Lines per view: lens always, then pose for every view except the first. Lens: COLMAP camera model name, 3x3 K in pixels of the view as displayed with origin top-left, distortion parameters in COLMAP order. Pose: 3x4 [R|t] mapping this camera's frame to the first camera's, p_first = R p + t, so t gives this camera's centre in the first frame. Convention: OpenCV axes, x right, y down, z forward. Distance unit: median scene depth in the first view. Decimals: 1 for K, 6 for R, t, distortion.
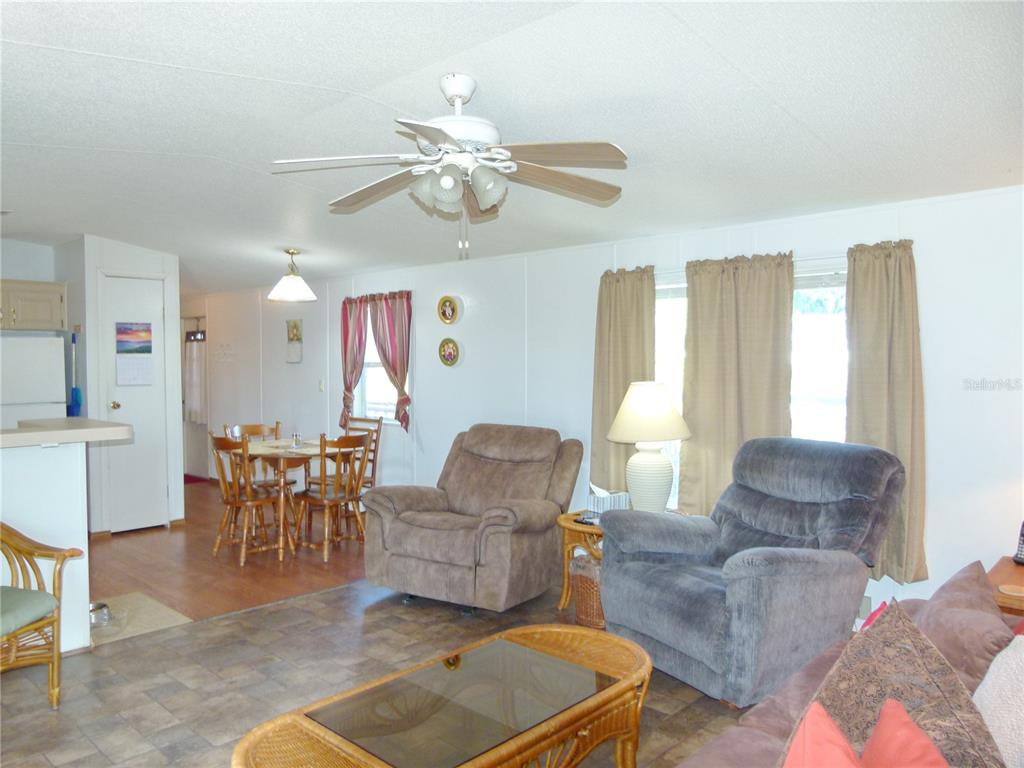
lens RADIAL K [[774.0, 0, 510.4], [0, 774.0, 385.7], [0, 0, 1]] dist [-0.040248, 0.045996]
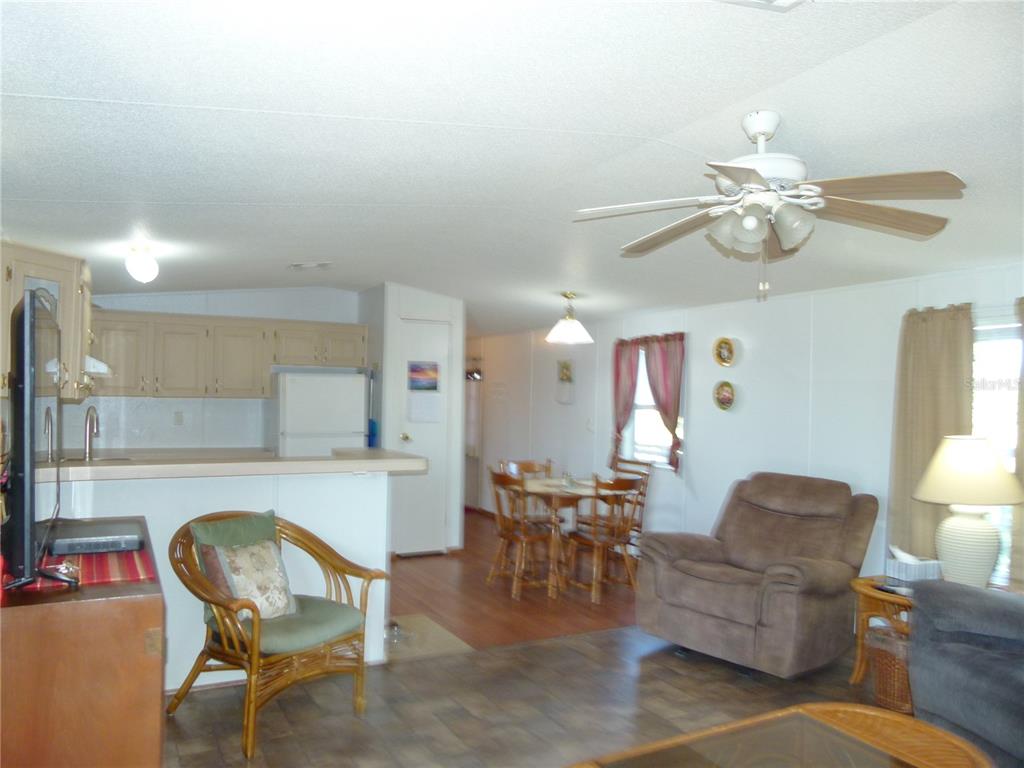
lens RADIAL K [[774.0, 0, 510.4], [0, 774.0, 385.7], [0, 0, 1]] dist [-0.040248, 0.045996]
pose [[0.948072, 0.017044, -0.317599, -0.034964], [-0.033193, 0.998412, -0.045506, -0.004343], [0.316319, 0.053685, 0.947133, 0.004486]]
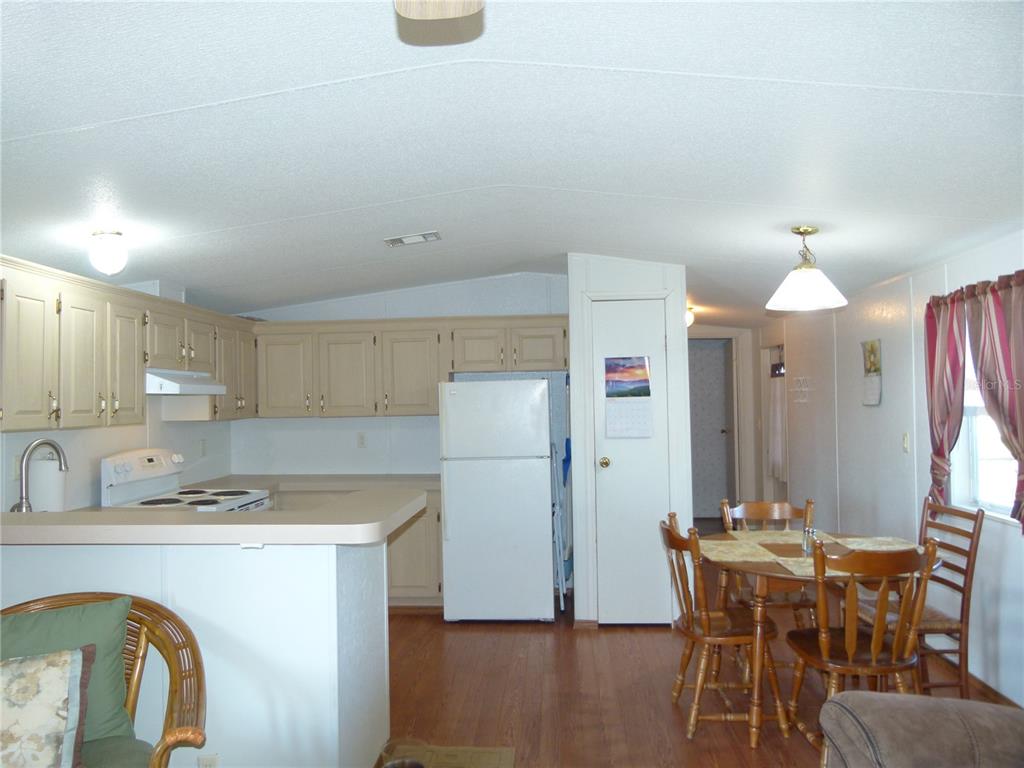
lens RADIAL K [[774.0, 0, 510.4], [0, 774.0, 385.7], [0, 0, 1]] dist [-0.040248, 0.045996]
pose [[0.630388, -0.021519, -0.775982, 0.055892], [-0.011406, 0.999251, -0.036977, -0.030586], [0.776197, 0.032161, 0.629670, 0.556685]]
